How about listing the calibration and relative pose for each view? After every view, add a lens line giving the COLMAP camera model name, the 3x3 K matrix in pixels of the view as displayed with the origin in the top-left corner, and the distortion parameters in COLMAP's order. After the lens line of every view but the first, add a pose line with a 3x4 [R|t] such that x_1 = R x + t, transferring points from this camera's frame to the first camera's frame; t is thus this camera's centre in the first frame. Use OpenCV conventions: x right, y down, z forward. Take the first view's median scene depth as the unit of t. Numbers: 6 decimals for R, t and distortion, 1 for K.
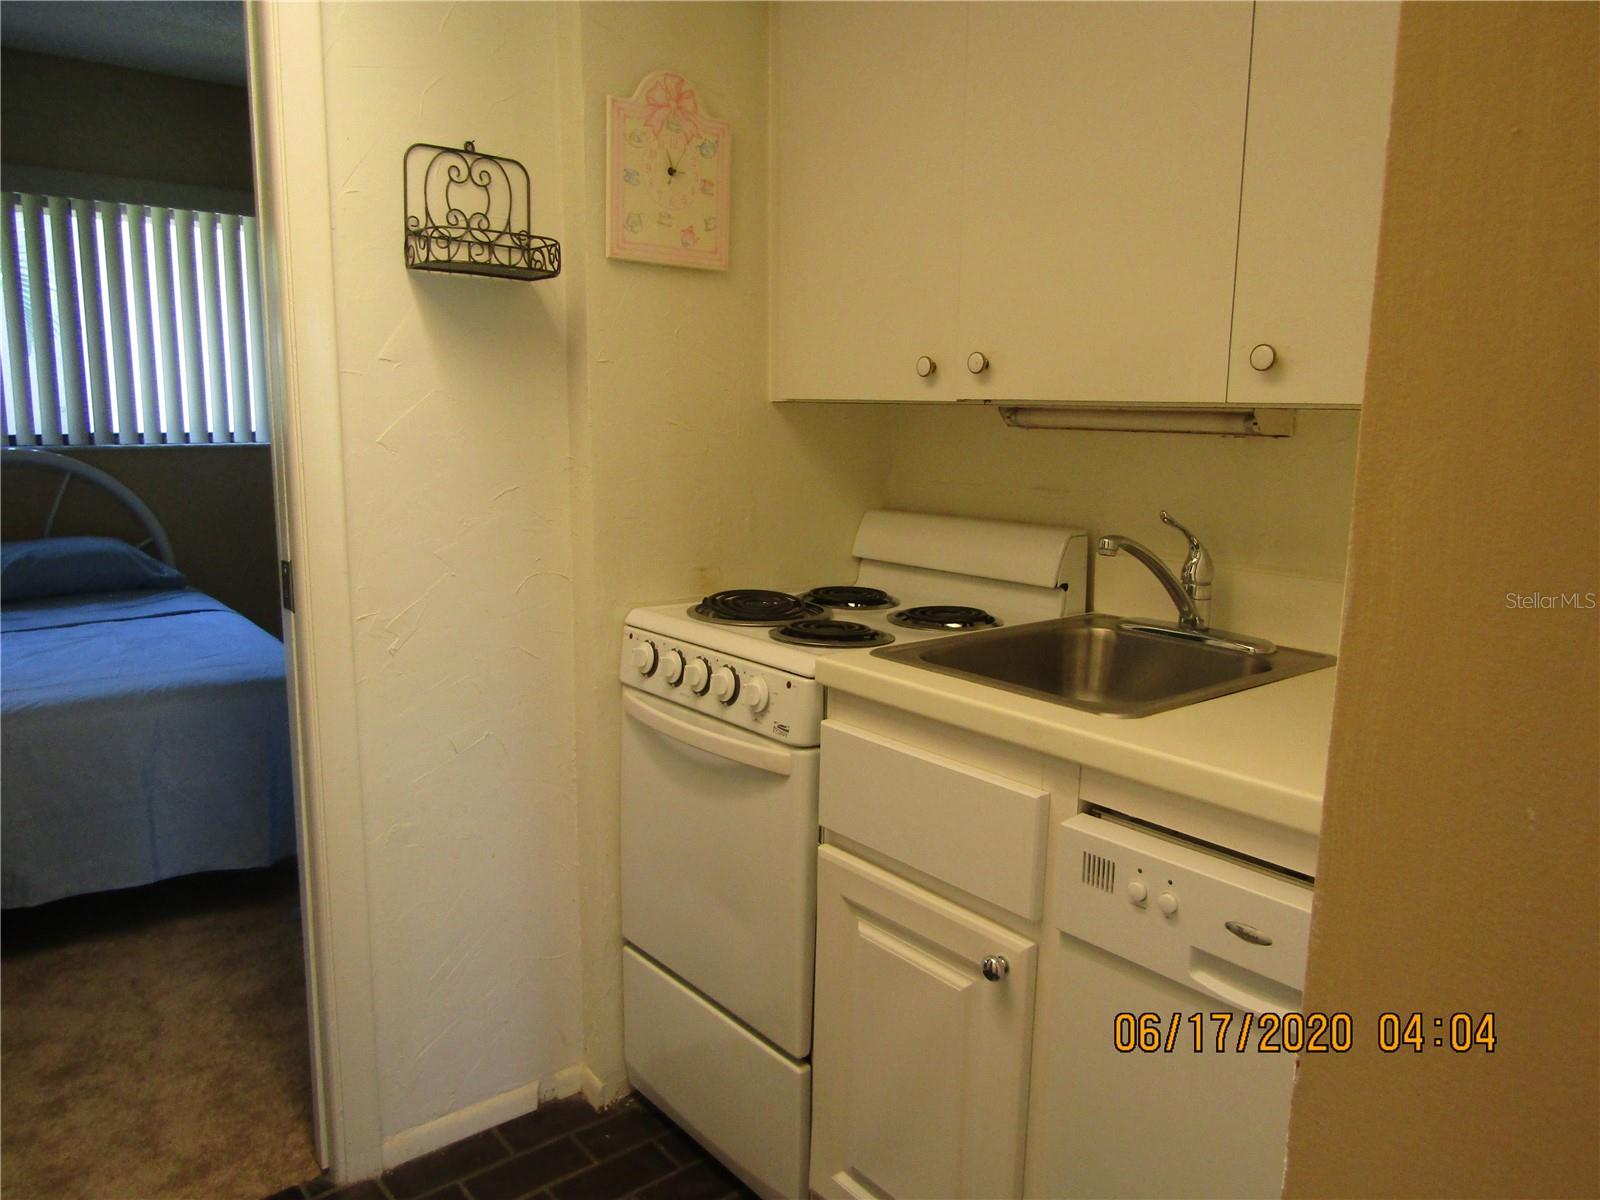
lens RADIAL K [[1147.2, 0, 800.0], [0, 1147.2, 600.0], [0, 0, 1]] dist [0.006944, 0.004866]
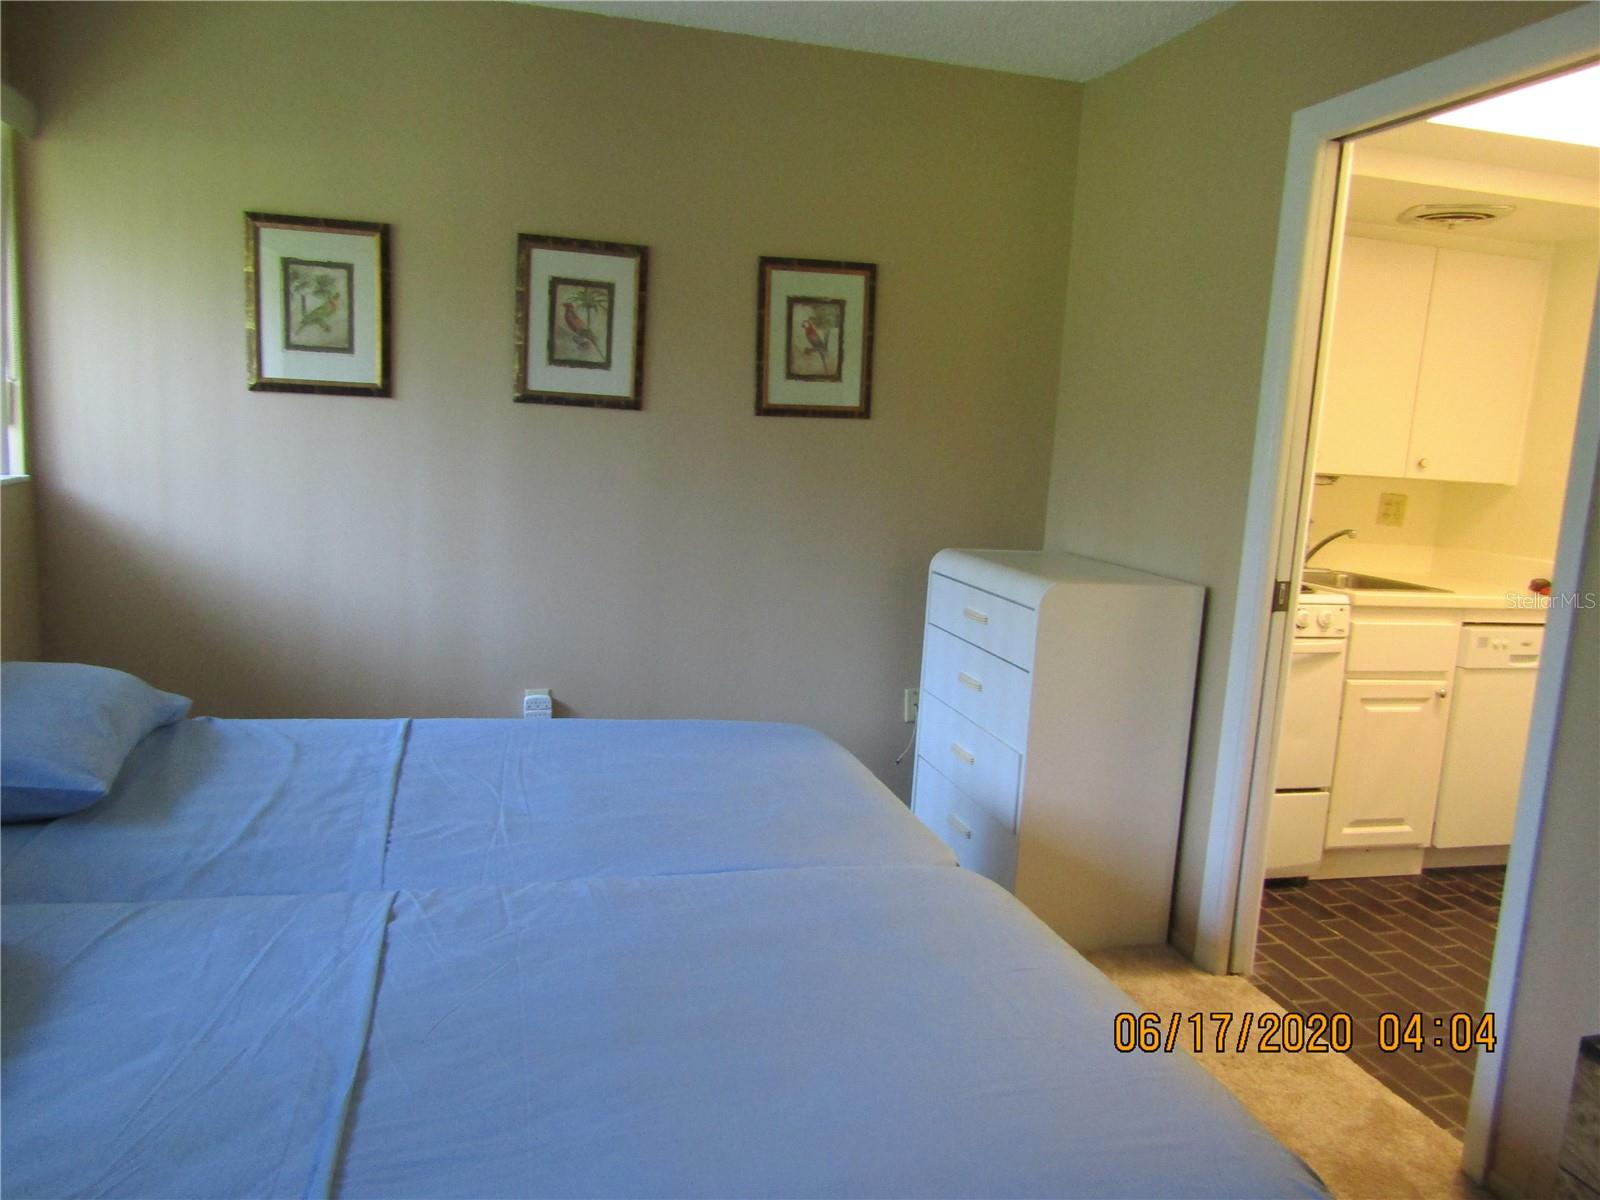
lens RADIAL K [[1147.2, 0, 800.0], [0, 1147.2, 600.0], [0, 0, 1]] dist [0.006944, 0.004866]
pose [[0.422570, -0.125825, 0.897554, -2.458130], [0.094098, 0.991055, 0.094630, -0.253066], [-0.901432, 0.044470, 0.430630, 1.020816]]
